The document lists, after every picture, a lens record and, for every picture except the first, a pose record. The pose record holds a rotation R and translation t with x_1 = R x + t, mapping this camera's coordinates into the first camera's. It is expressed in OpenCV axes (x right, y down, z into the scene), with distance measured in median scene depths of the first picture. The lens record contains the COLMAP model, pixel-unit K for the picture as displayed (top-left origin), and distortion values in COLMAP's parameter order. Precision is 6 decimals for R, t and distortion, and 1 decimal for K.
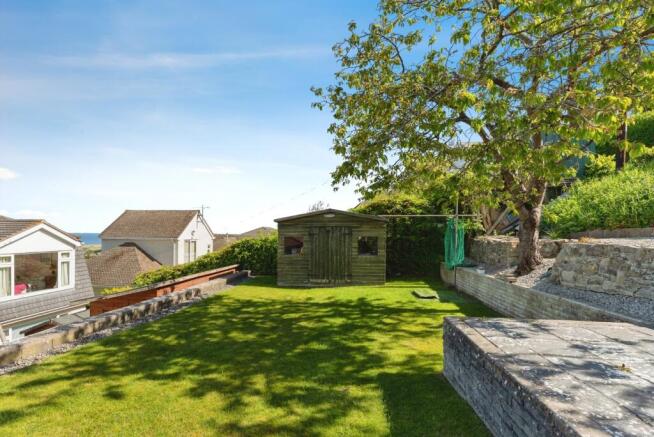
lens RADIAL K [[335.3, 0, 330.6], [0, 335.3, 238.6], [0, 0, 1]] dist [-0.001795, -0.000469]
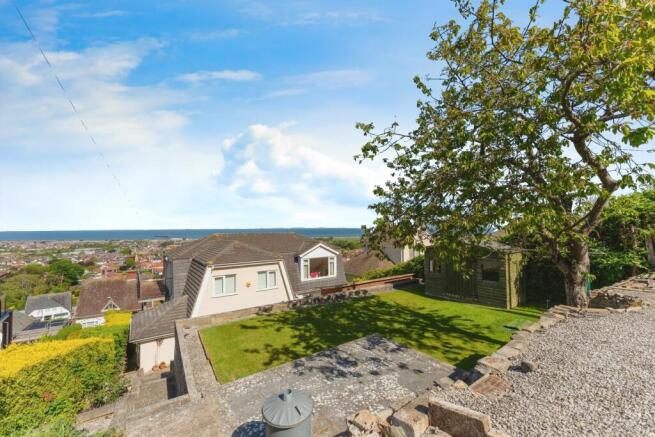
lens RADIAL K [[296.6, 0, 327.8], [0, 296.6, 219.9], [0, 0, 1]] dist [0.005886, 0.000134]
pose [[0.656215, -0.026415, -0.754112, 0.923682], [0.004105, 0.999497, -0.031439, -0.235565], [0.754563, 0.017535, 0.655993, -0.229770]]
